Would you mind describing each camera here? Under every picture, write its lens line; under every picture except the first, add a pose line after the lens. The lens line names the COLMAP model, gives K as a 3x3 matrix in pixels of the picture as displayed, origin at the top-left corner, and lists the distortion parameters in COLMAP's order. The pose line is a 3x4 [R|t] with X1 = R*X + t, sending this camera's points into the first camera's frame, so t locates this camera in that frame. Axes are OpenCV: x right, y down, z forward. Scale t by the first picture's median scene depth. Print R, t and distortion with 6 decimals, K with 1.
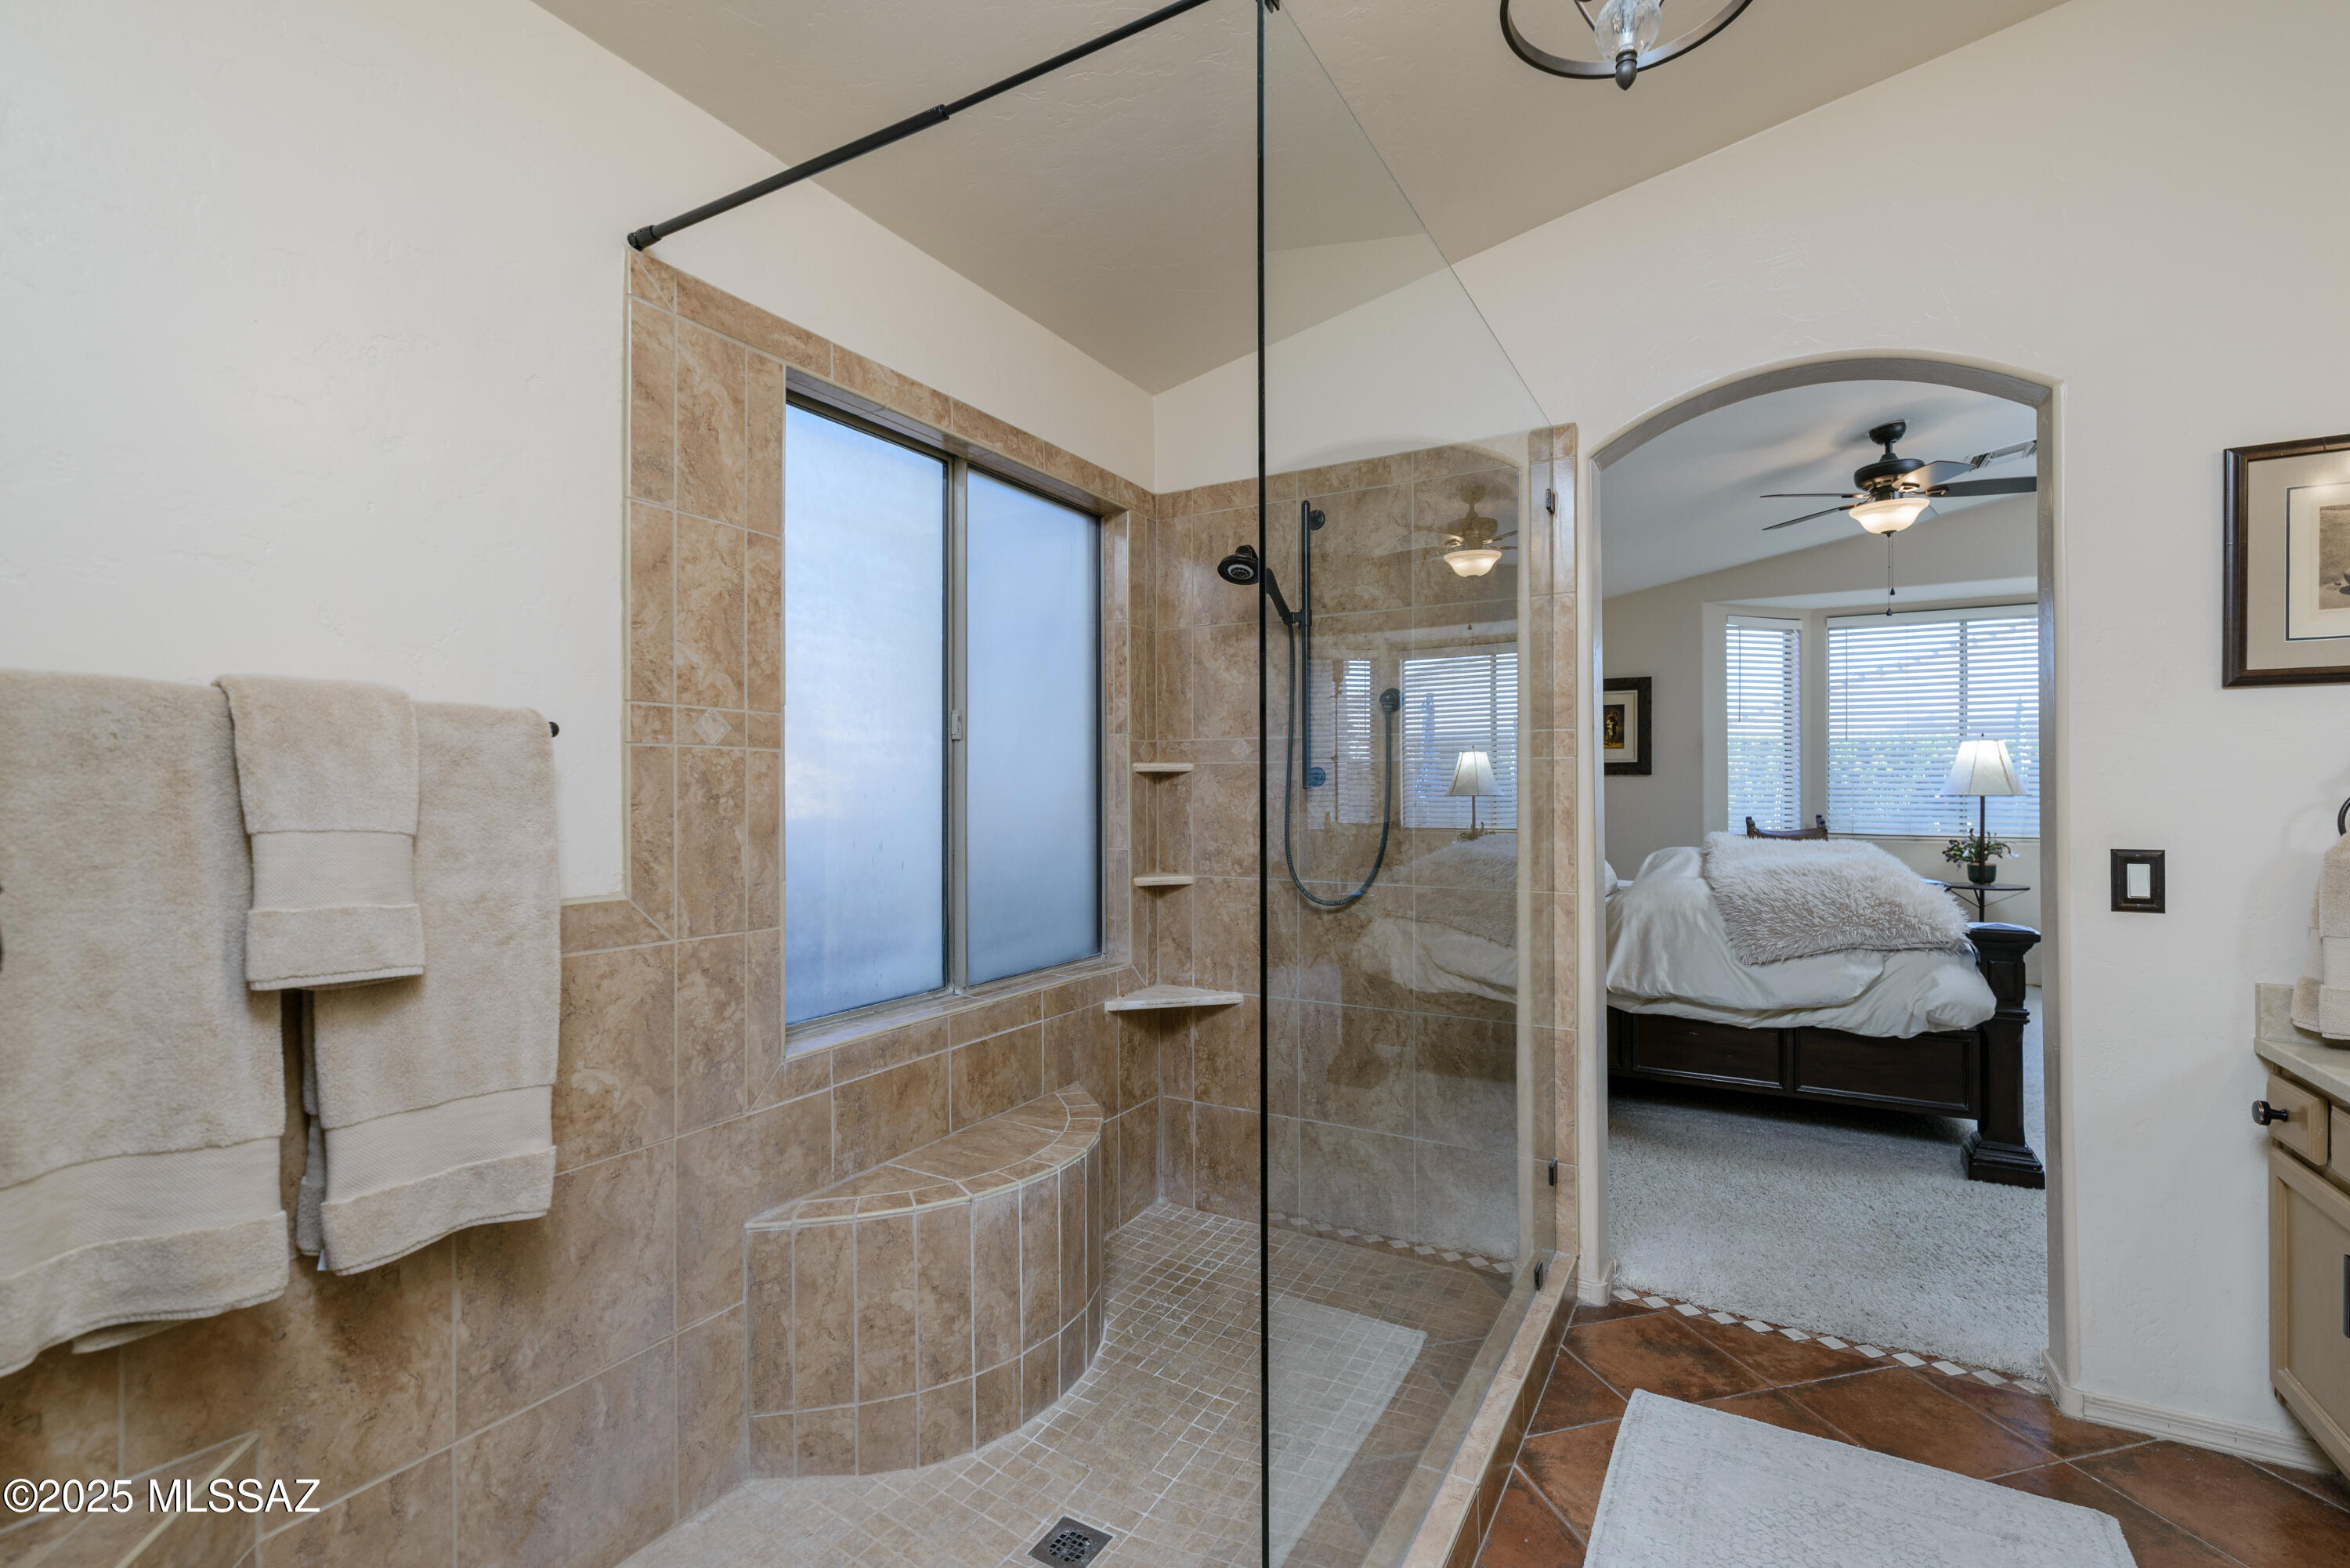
lens RADIAL K [[1023.6, 0, 1176.3], [0, 1023.6, 788.5], [0, 0, 1]] dist [0.000379, 0.000031]
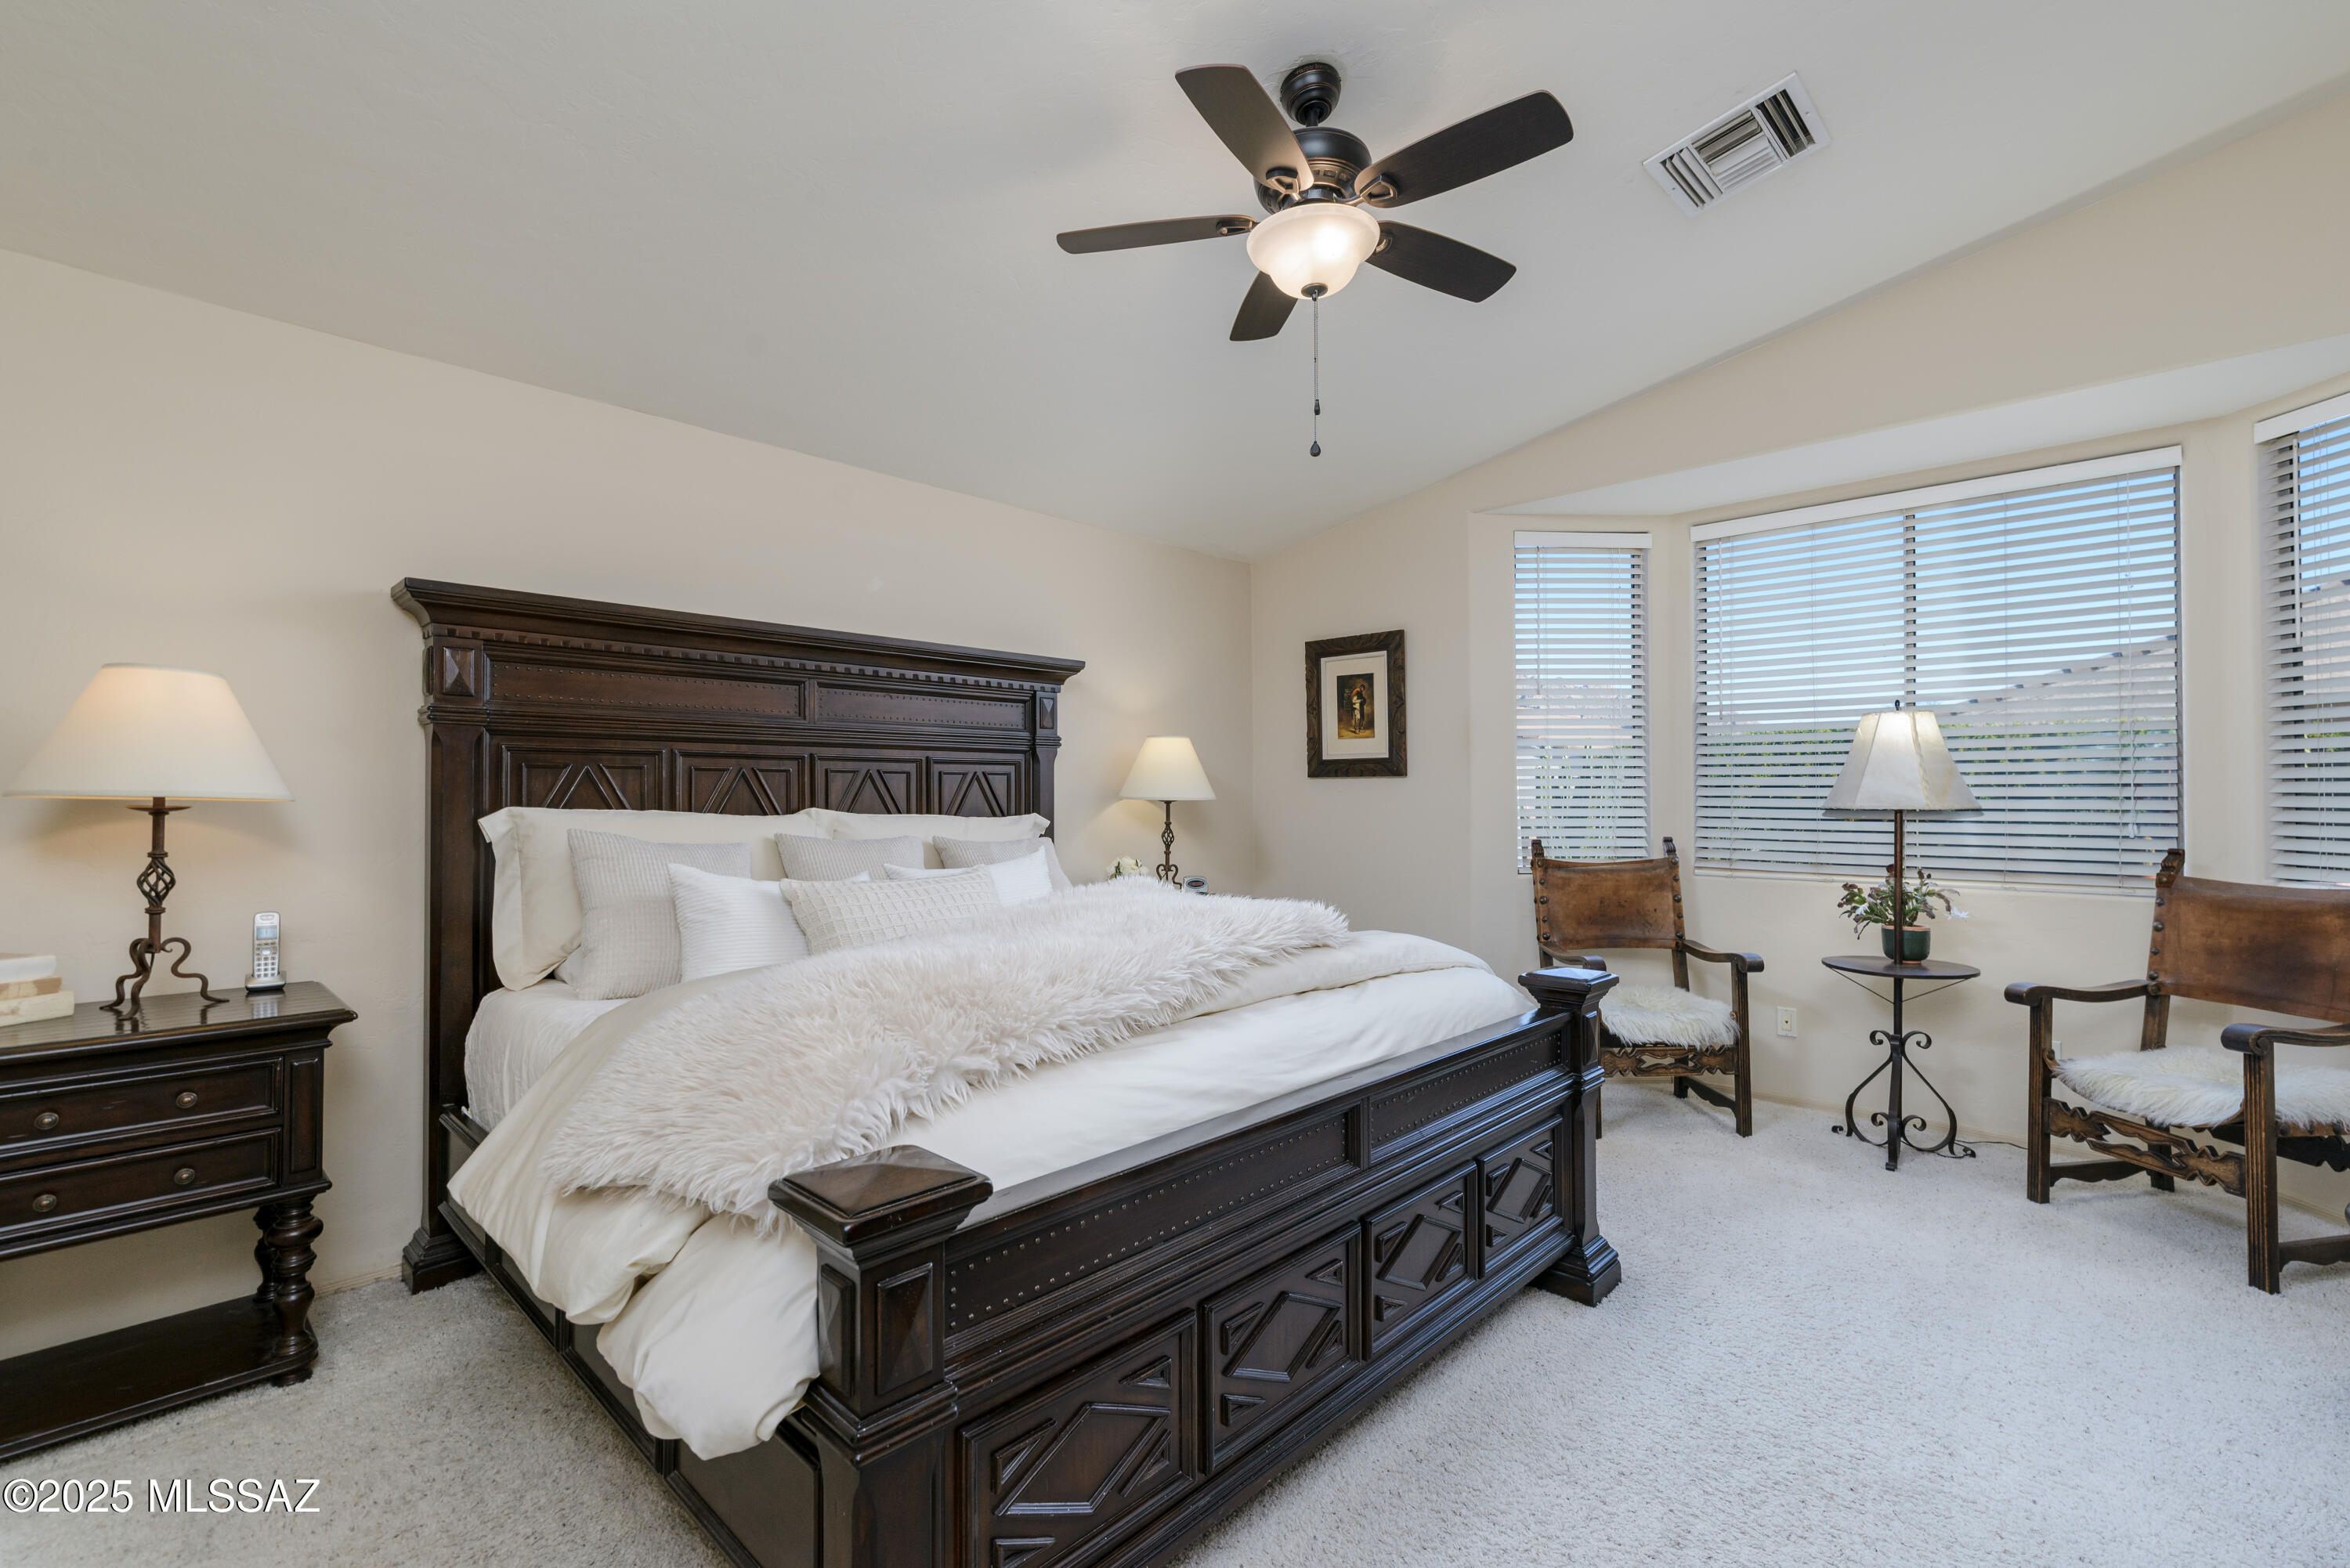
lens RADIAL K [[1023.6, 0, 1168.4], [0, 1023.6, 787.4], [0, 0, 1]] dist [0.000379, 0.000031]
pose [[0.972521, -0.002334, -0.232803, 0.469196], [0.001698, 0.999994, -0.002934, -0.004063], [0.232809, 0.002458, 0.972519, 0.310042]]
